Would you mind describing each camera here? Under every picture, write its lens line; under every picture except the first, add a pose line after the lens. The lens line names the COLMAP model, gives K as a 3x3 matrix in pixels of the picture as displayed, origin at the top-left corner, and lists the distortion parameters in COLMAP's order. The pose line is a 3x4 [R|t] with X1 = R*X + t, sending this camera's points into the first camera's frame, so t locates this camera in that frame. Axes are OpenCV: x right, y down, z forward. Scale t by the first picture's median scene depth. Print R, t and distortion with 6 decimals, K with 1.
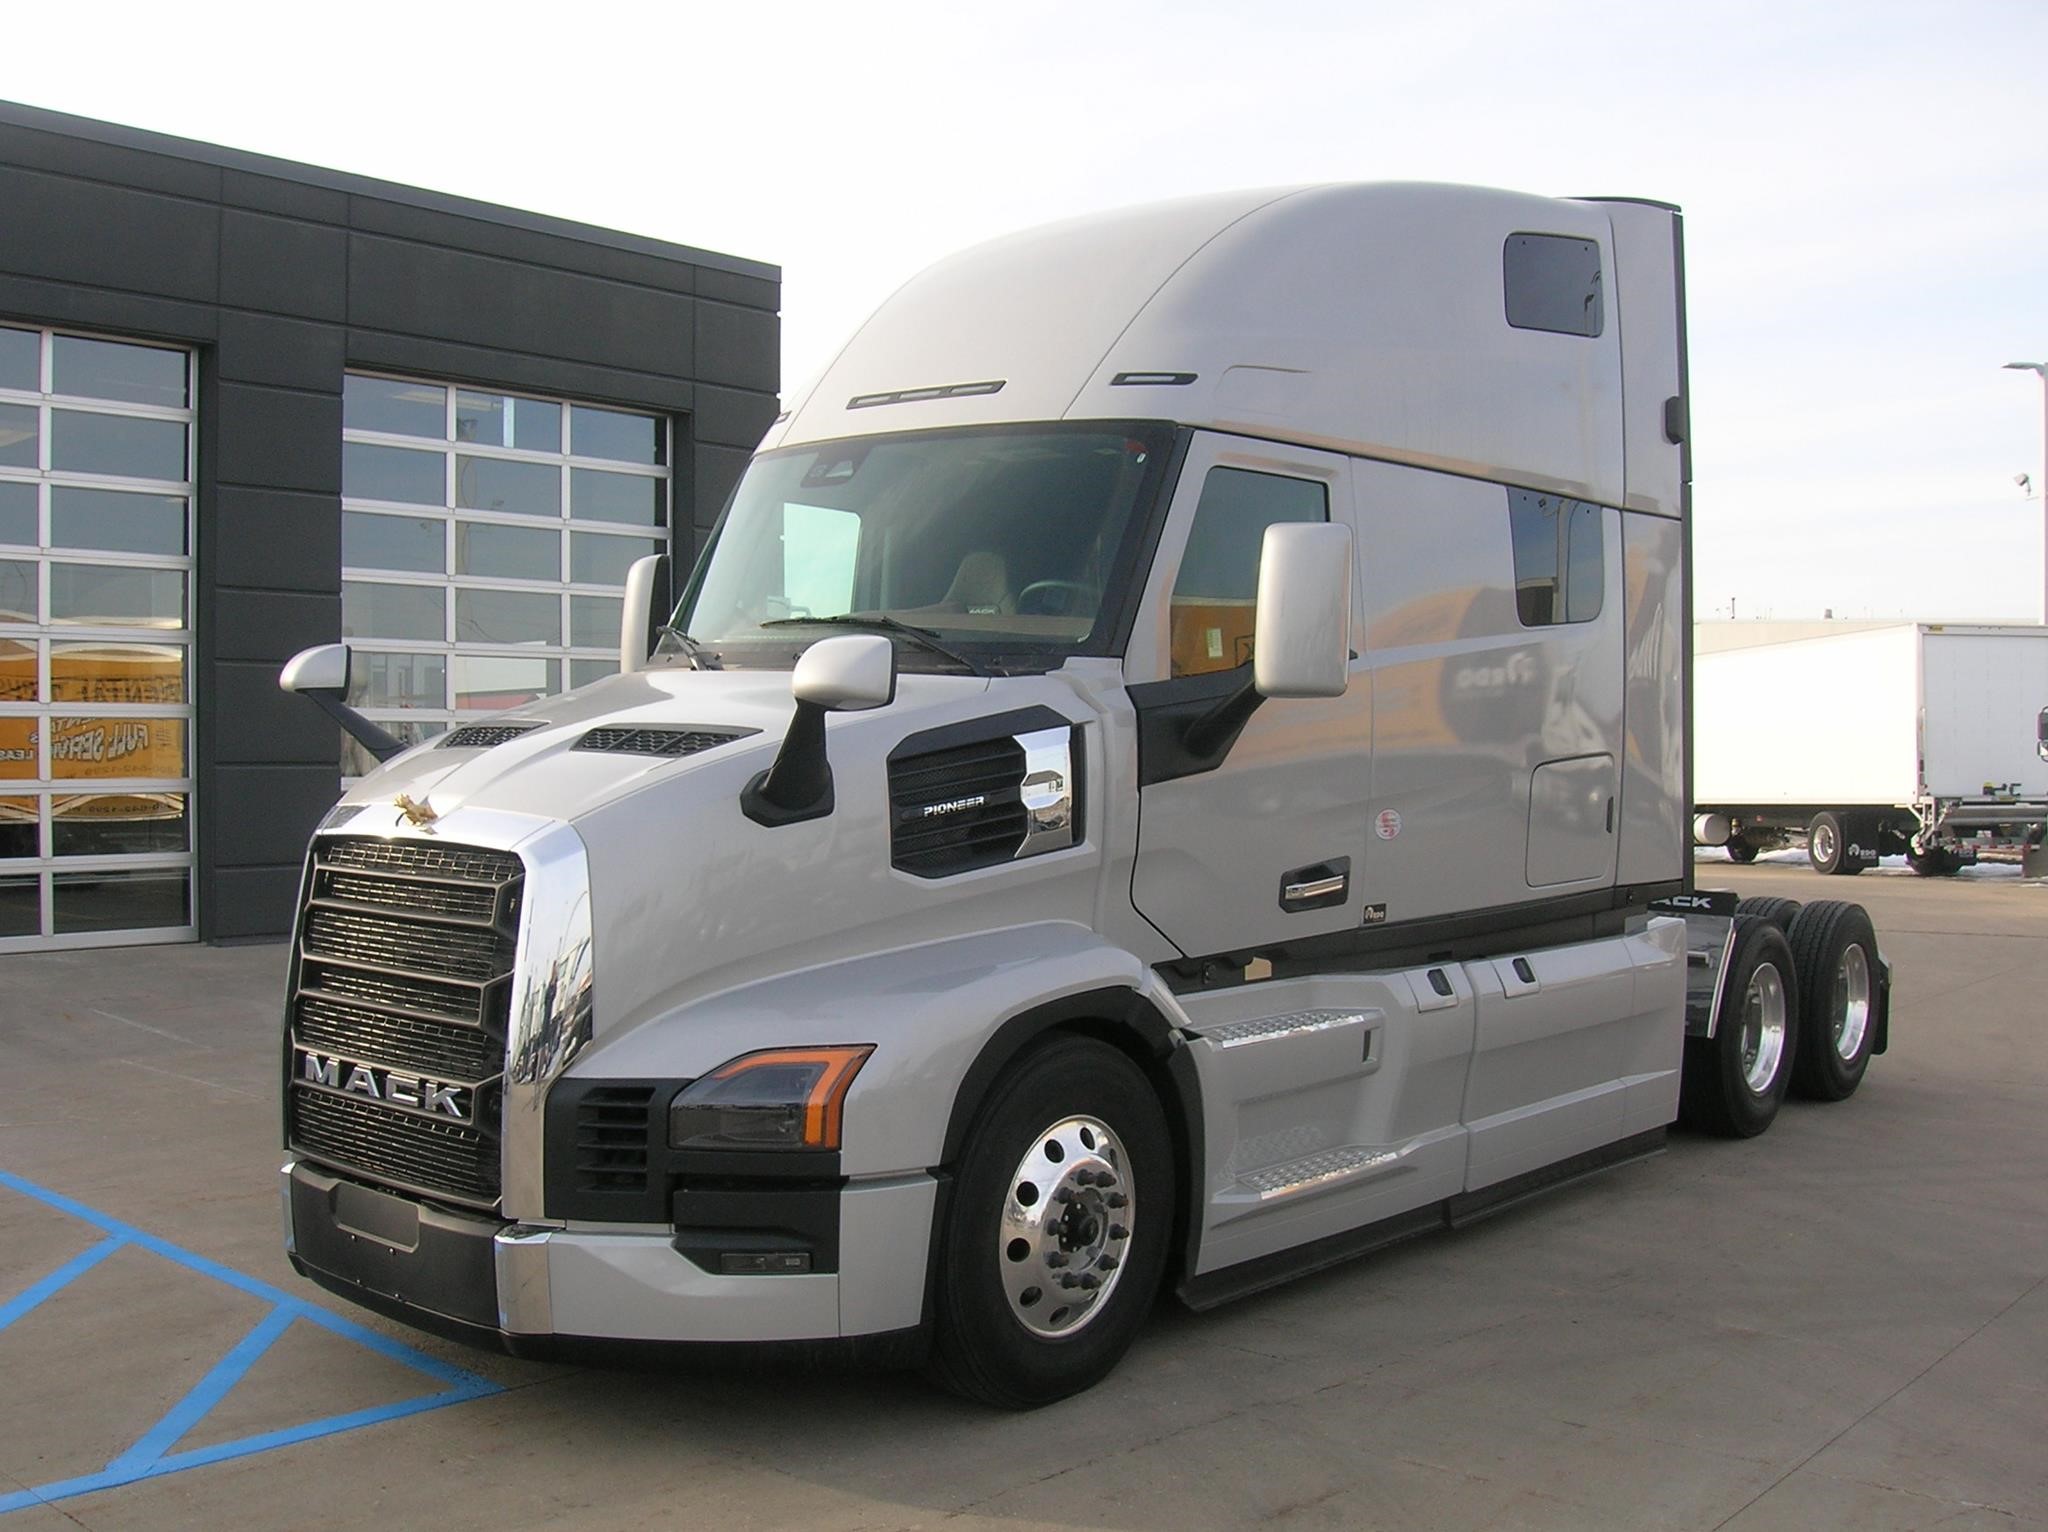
lens RADIAL K [[2055.5, 0, 1031.9], [0, 2055.5, 760.3], [0, 0, 1]] dist [-0.008642, -0.027836]
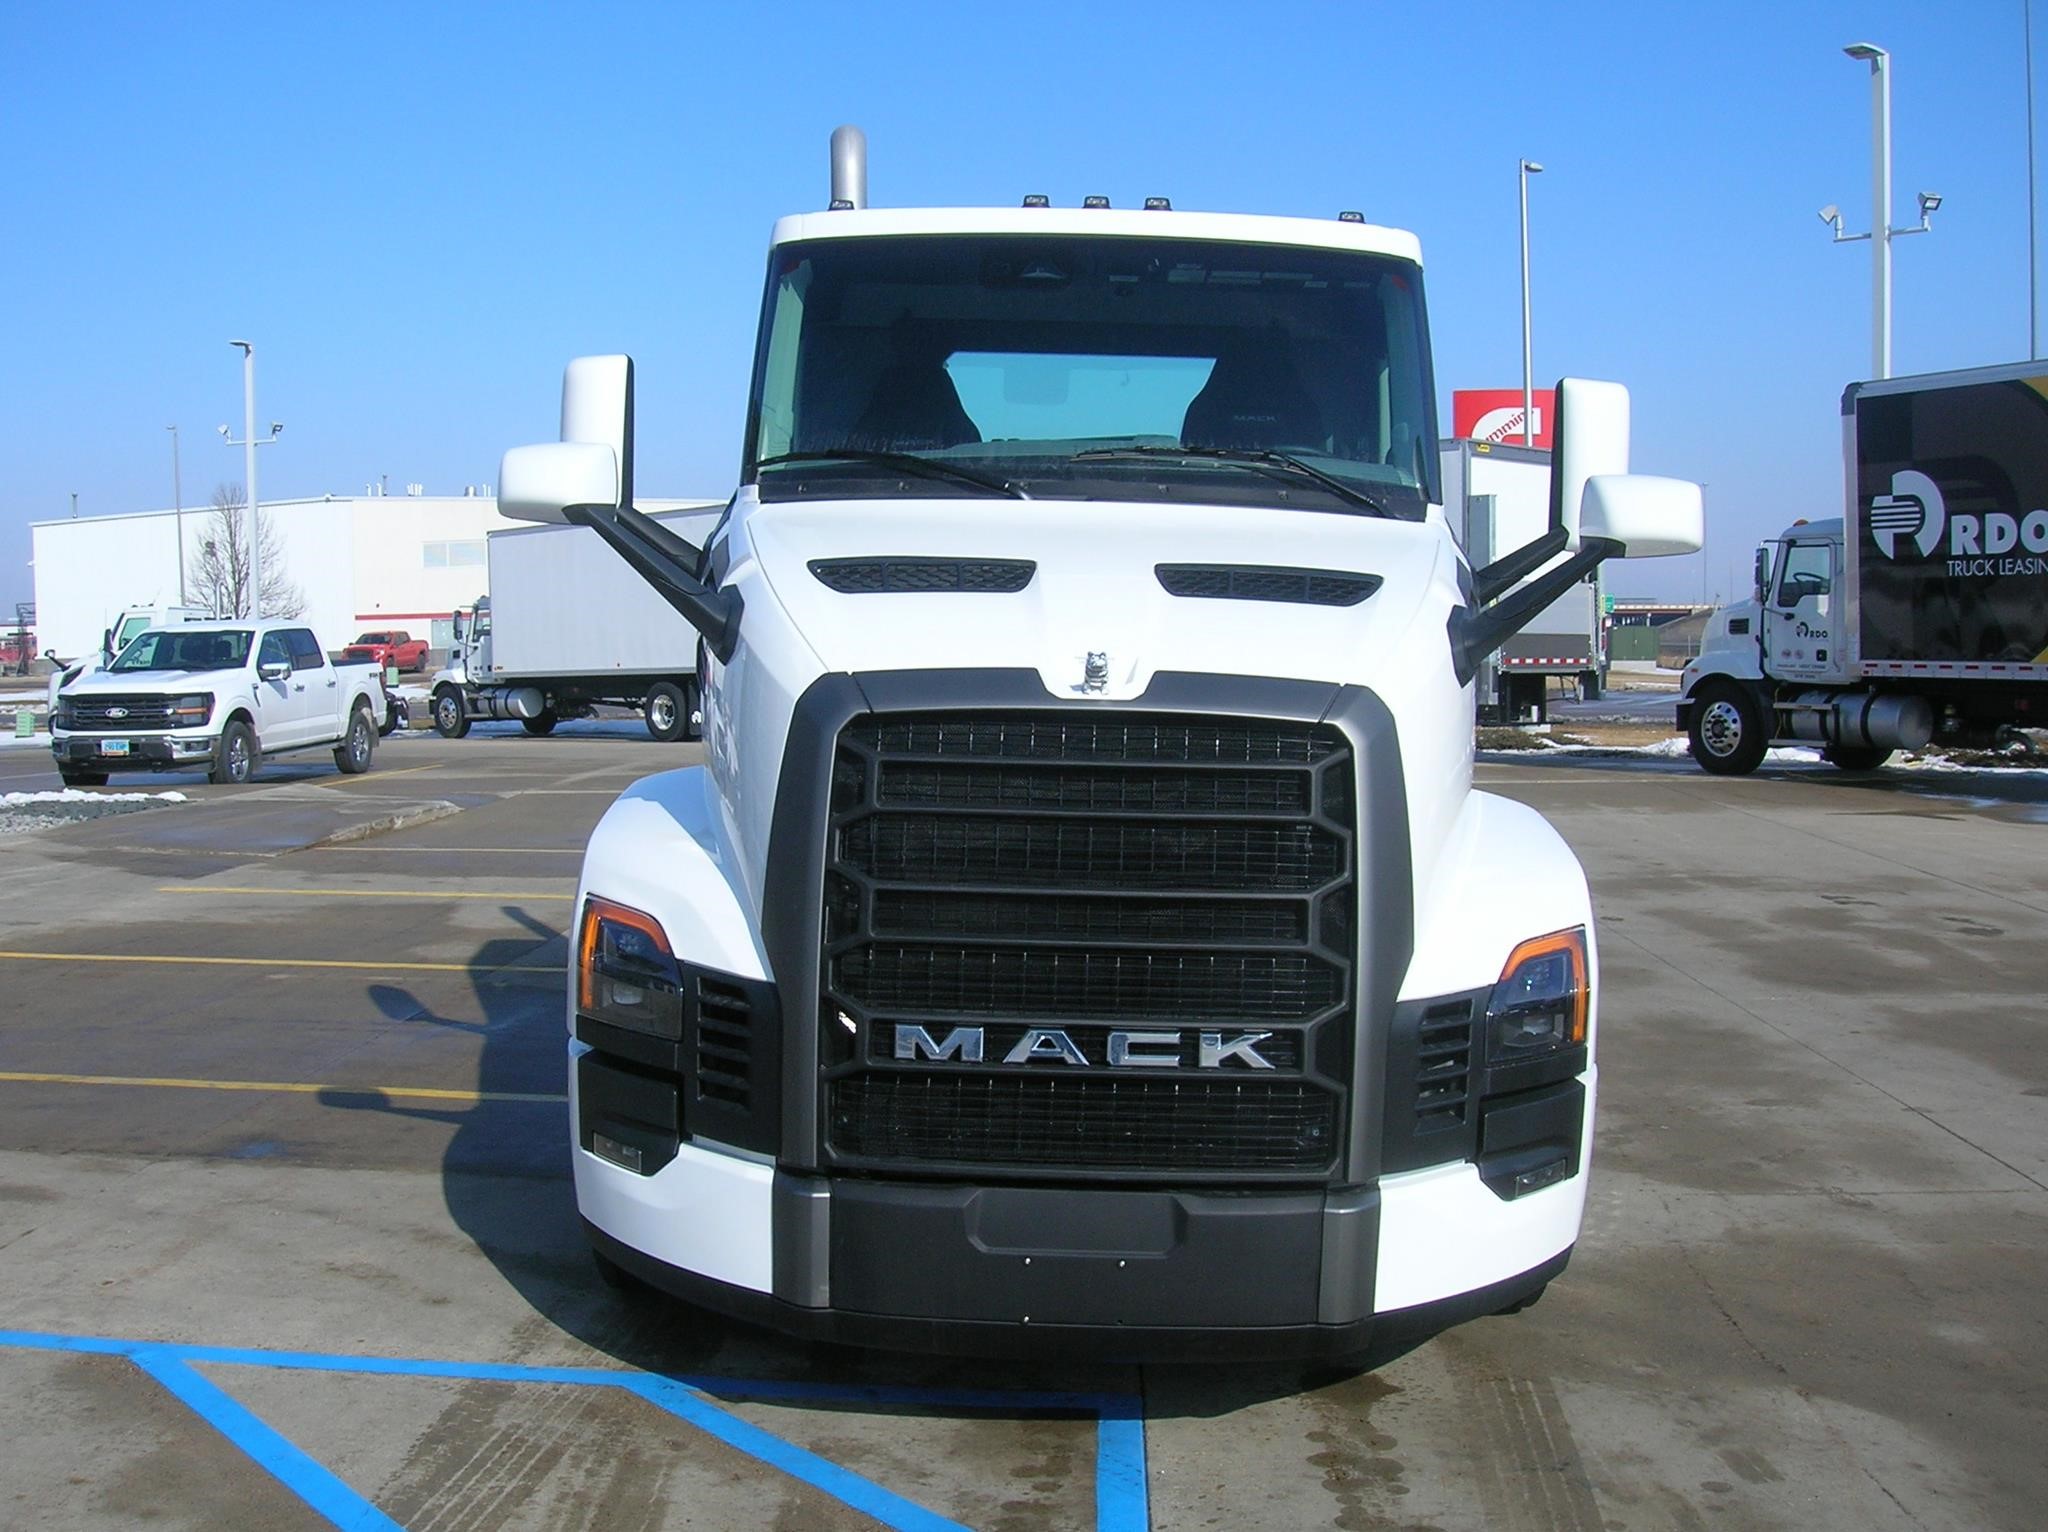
lens RADIAL K [[2055.5, 0, 1031.9], [0, 2055.5, 760.3], [0, 0, 1]] dist [-0.008642, -0.027836]
pose [[0.751298, -0.040506, 0.658719, -0.839449], [0.000739, 0.998166, 0.060537, 0.010136], [-0.659962, -0.044994, 0.749950, 0.474180]]
